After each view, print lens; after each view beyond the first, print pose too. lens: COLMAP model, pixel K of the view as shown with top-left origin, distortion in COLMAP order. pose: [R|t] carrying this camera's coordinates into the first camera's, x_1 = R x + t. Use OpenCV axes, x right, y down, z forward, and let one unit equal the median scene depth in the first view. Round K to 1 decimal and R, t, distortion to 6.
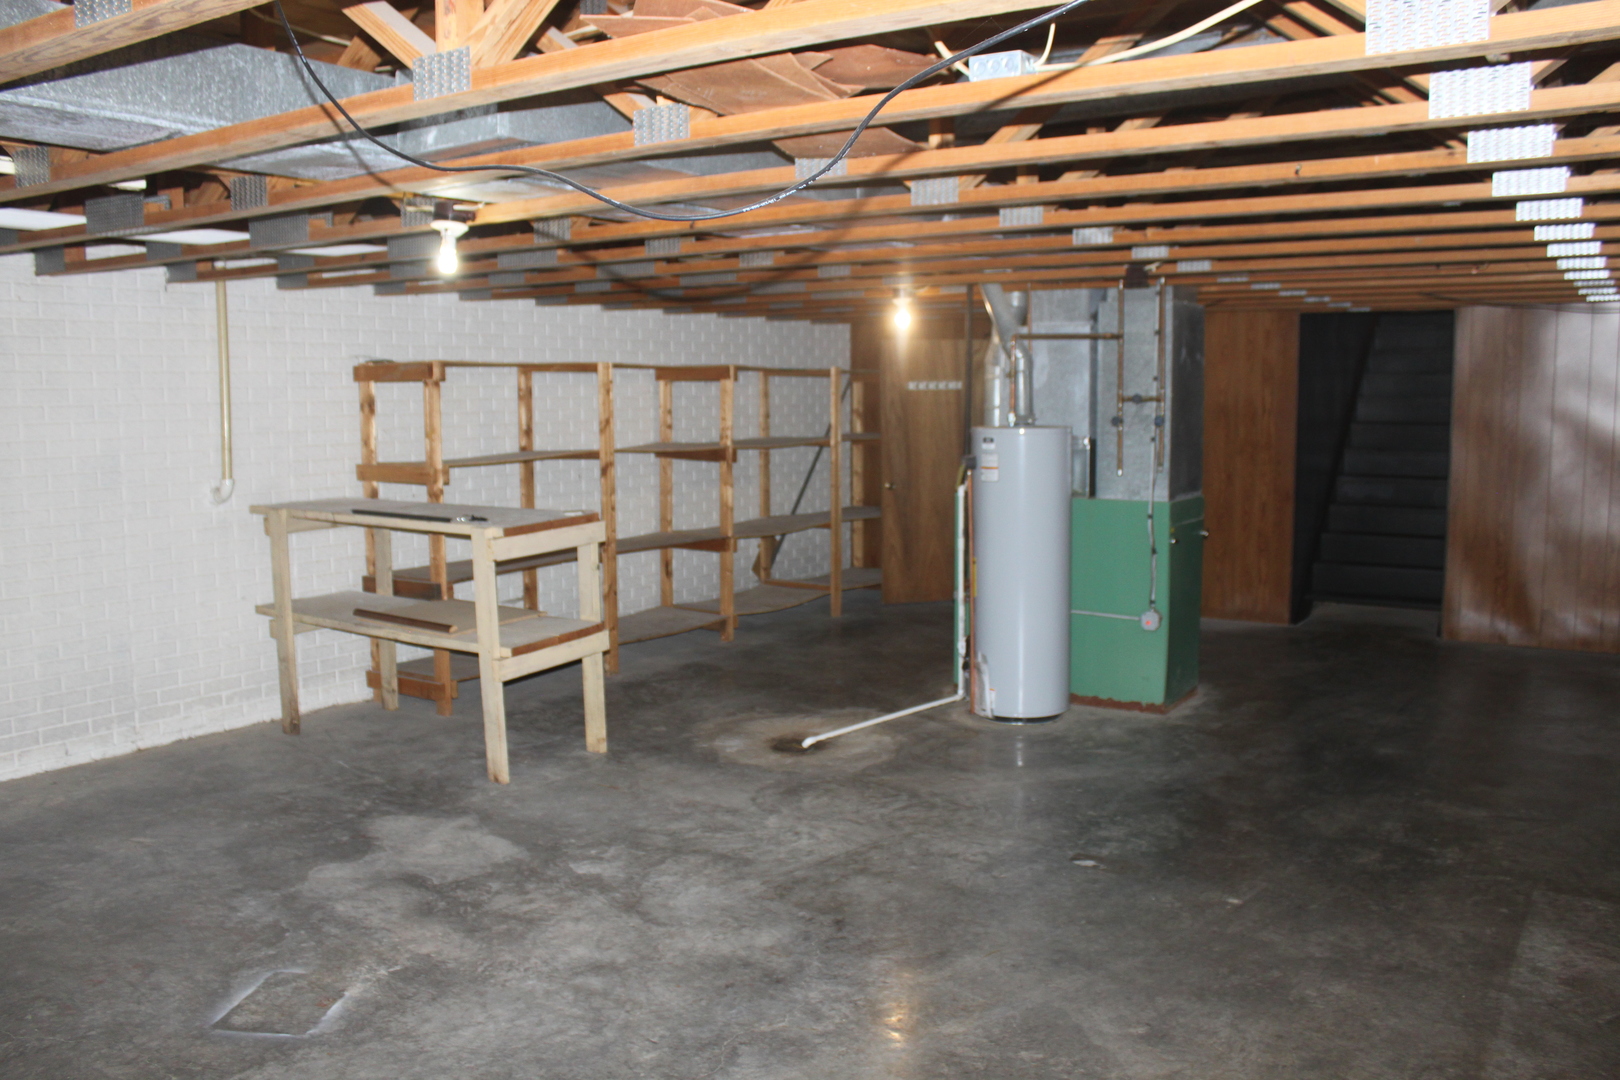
lens RADIAL K [[1404.3, 0, 851.4], [0, 1404.3, 538.6], [0, 0, 1]] dist [0.007272, 0.009561]
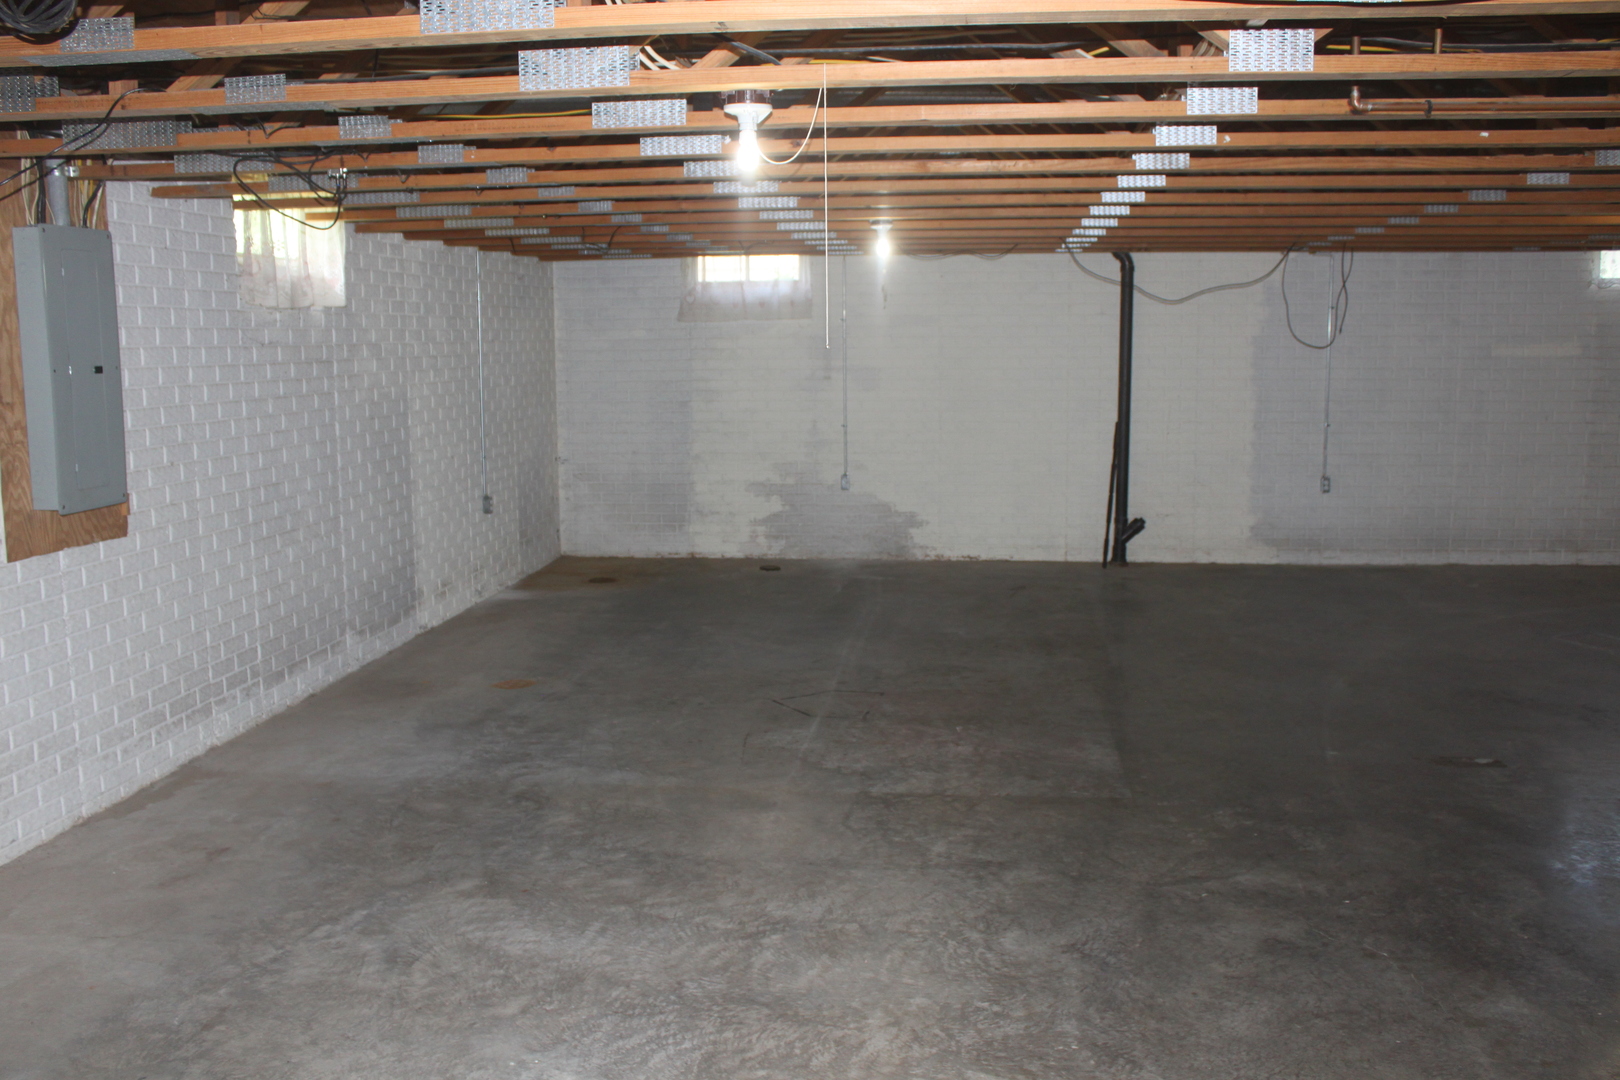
lens RADIAL K [[1498.1, 0, 810.0], [0, 1498.1, 540.0], [0, 0, 1]] dist [0.001508, 0.000477]
pose [[-0.916742, 0.045100, -0.396925, 1.068729], [-0.049216, 0.973286, 0.224258, -0.165468], [0.396436, 0.225122, -0.890033, 1.739972]]
